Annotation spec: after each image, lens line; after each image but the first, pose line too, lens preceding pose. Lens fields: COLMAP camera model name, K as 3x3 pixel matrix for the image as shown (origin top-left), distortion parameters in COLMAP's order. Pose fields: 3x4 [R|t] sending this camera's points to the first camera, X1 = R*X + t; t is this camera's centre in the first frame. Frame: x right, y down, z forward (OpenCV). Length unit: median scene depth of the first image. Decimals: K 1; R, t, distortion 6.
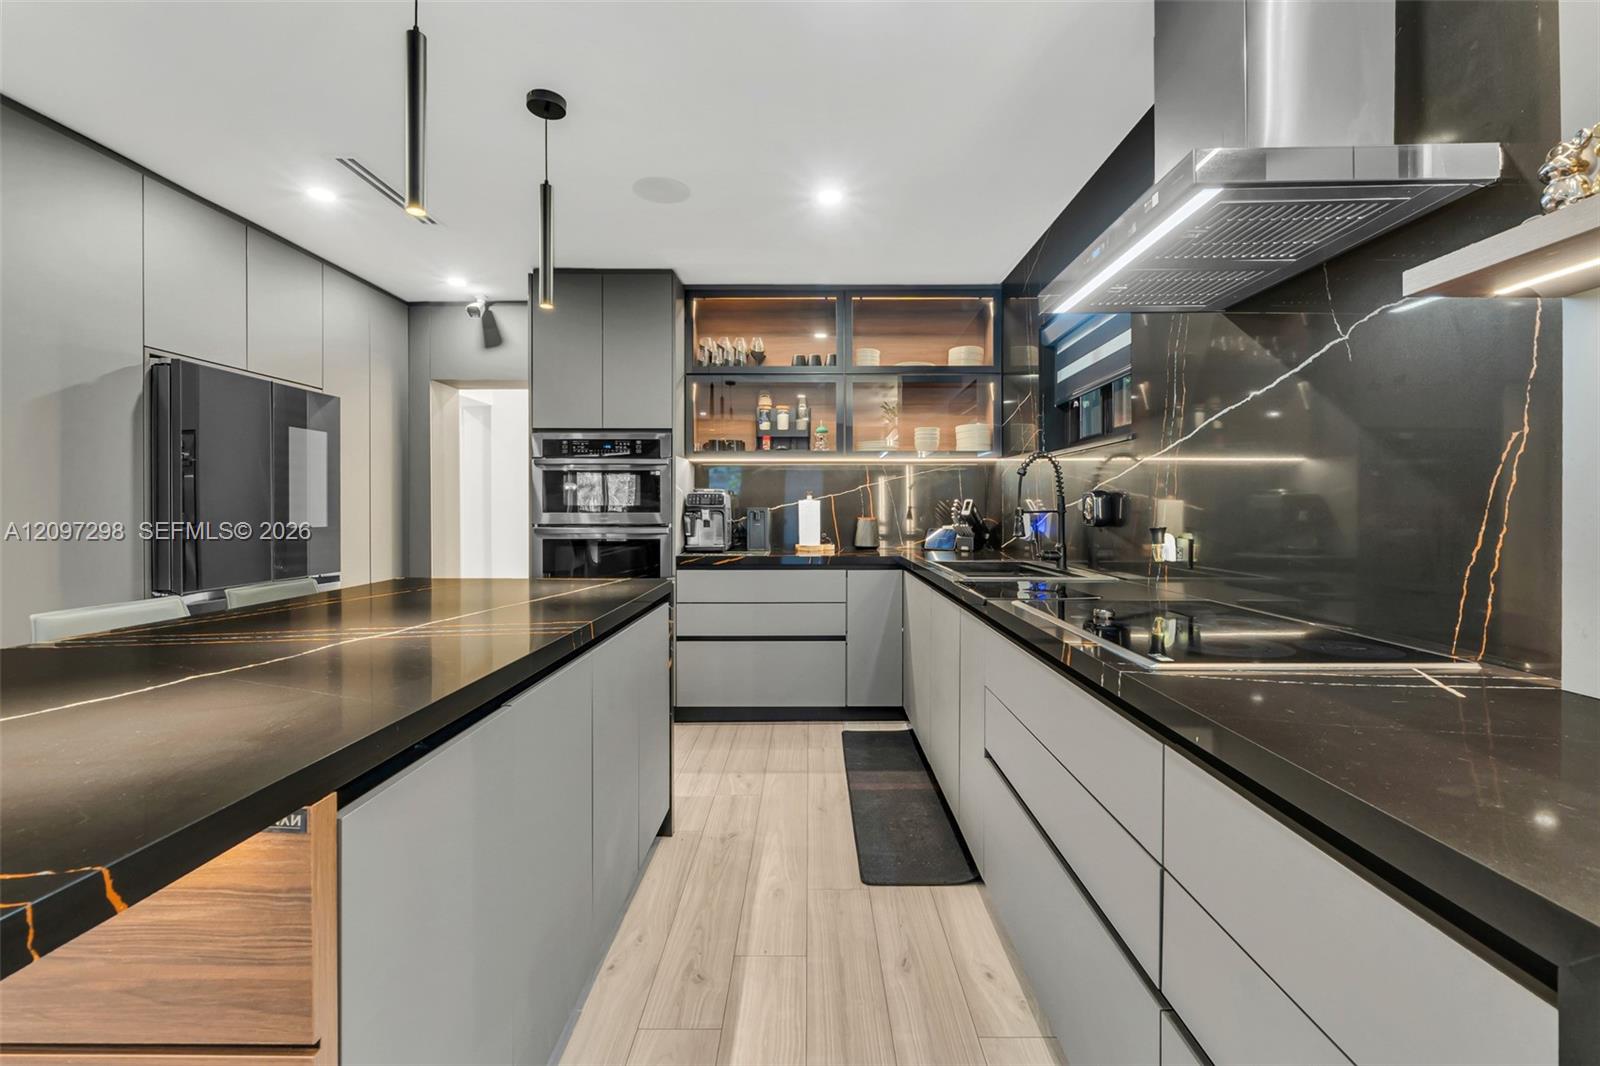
lens RADIAL K [[679.0, 0, 807.4], [0, 679.0, 506.4], [0, 0, 1]] dist [-0.008599, -0.000430]
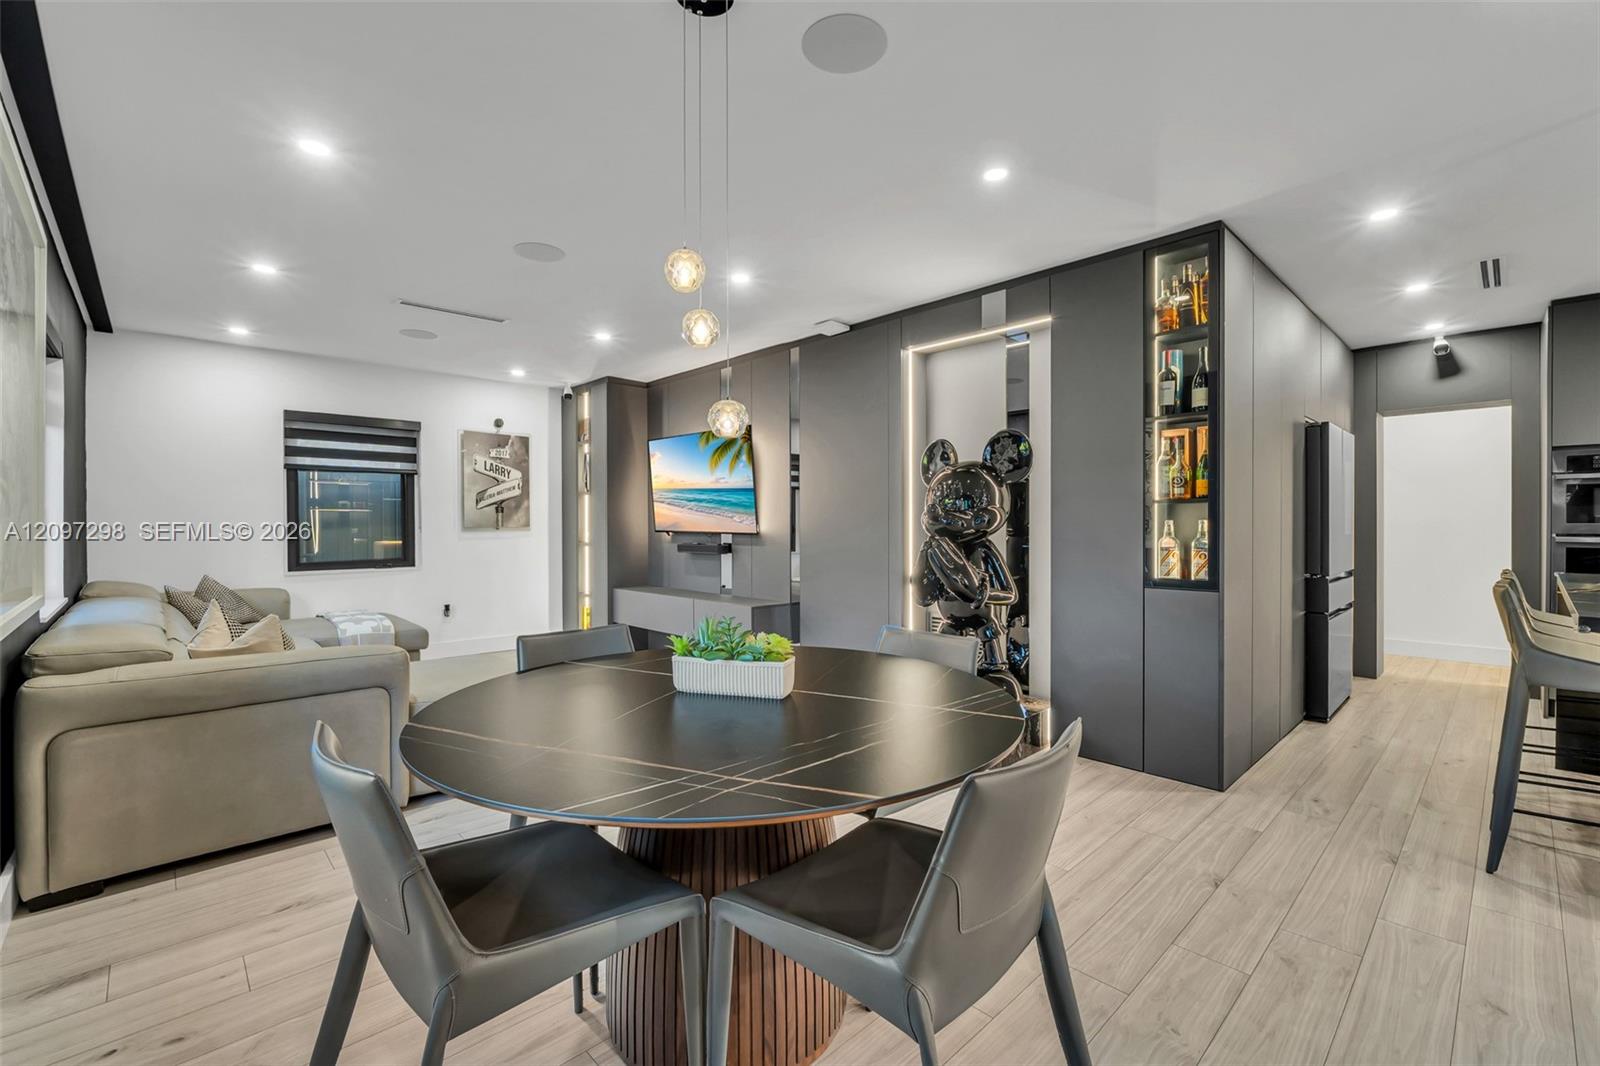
lens RADIAL K [[679.0, 0, 803.6], [0, 679.0, 527.3], [0, 0, 1]] dist [-0.008599, -0.000430]
pose [[0.689360, 0.003404, -0.724411, -0.442292], [0.004747, 0.999946, 0.009216, -0.000776], [0.724404, -0.009791, 0.689306, -0.621353]]
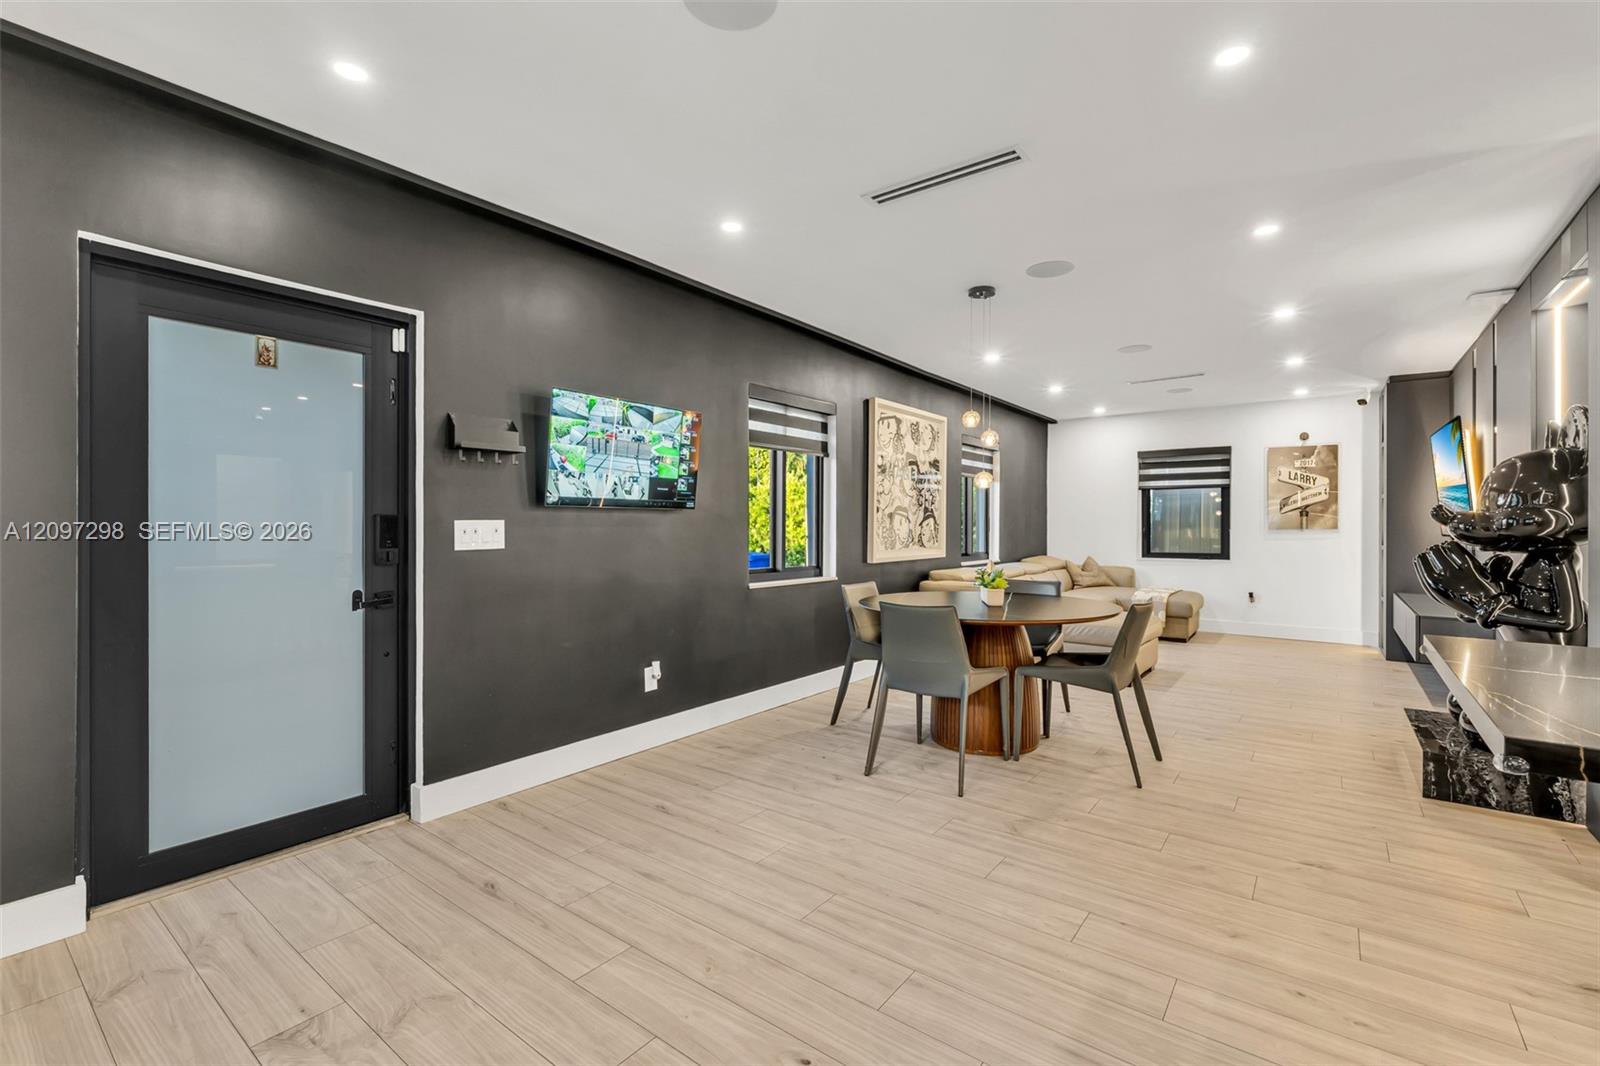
lens RADIAL K [[691.0, 0, 810.7], [0, 691.0, 525.9], [0, 0, 1]] dist [-0.001213, -0.002981]
pose [[-0.598340, 0.000403, -0.801242, 0.173435], [0.003171, 0.999993, -0.001865, 0.000067], [0.801236, -0.003657, -0.598338, 0.050285]]
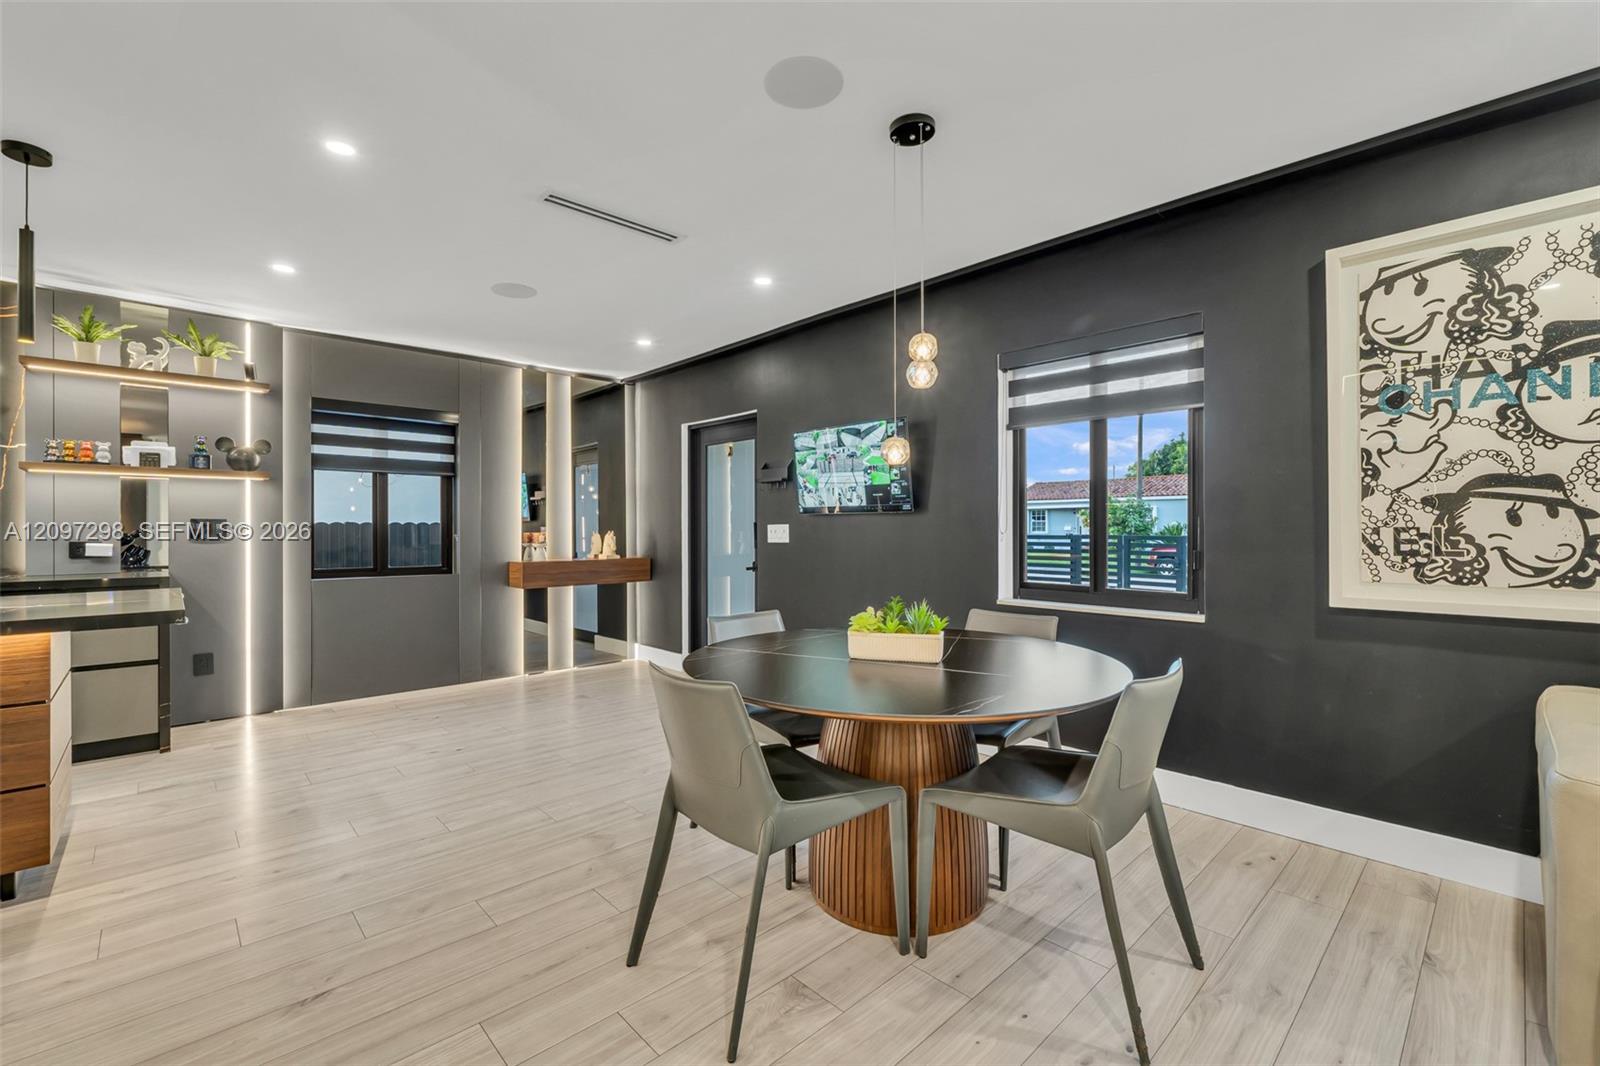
lens RADIAL K [[679.0, 0, 806.9], [0, 679.0, 529.3], [0, 0, 1]] dist [-0.008599, -0.000430]
pose [[-0.693163, 0.001266, 0.720779, -1.172615], [-0.002033, 0.999991, -0.003712, 0.004114], [-0.720778, -0.004039, -0.693155, 0.114634]]
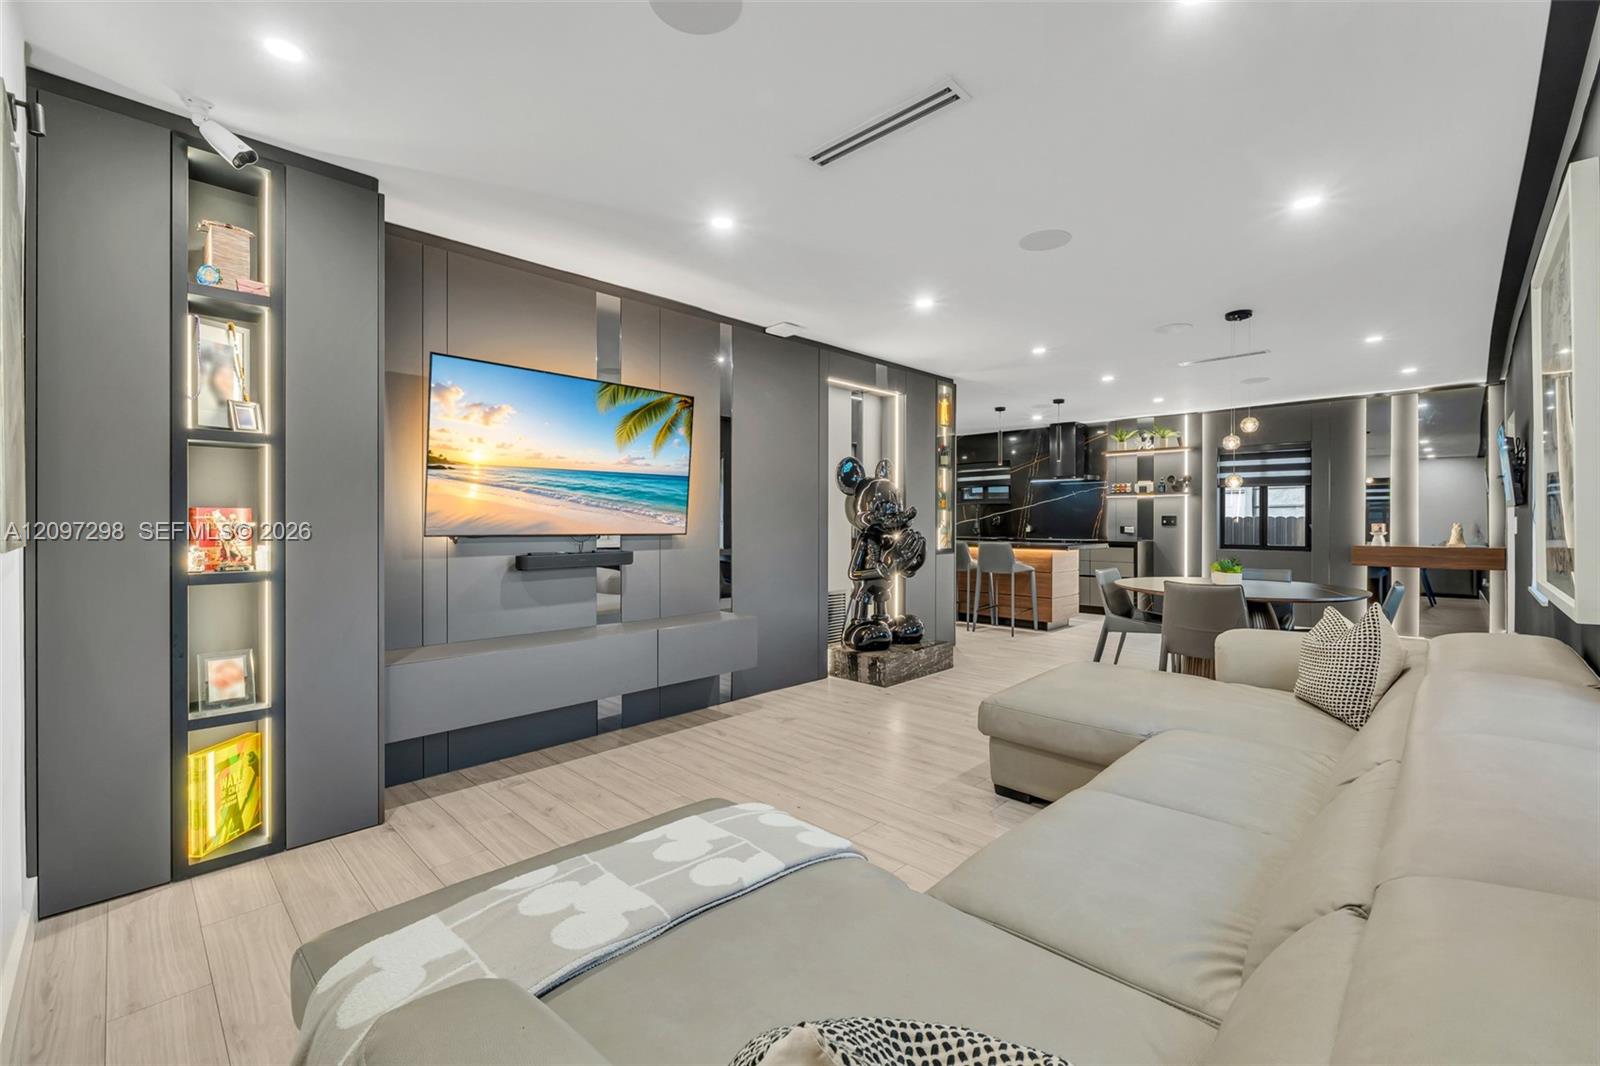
lens RADIAL K [[679.0, 0, 798.5], [0, 679.0, 531.7], [0, 0, 1]] dist [-0.008599, -0.000430]
pose [[0.703421, -0.012143, 0.710669, -2.161015], [-0.002754, 0.999800, 0.019810, -0.003396], [-0.710768, -0.015892, 0.703247, -0.644959]]
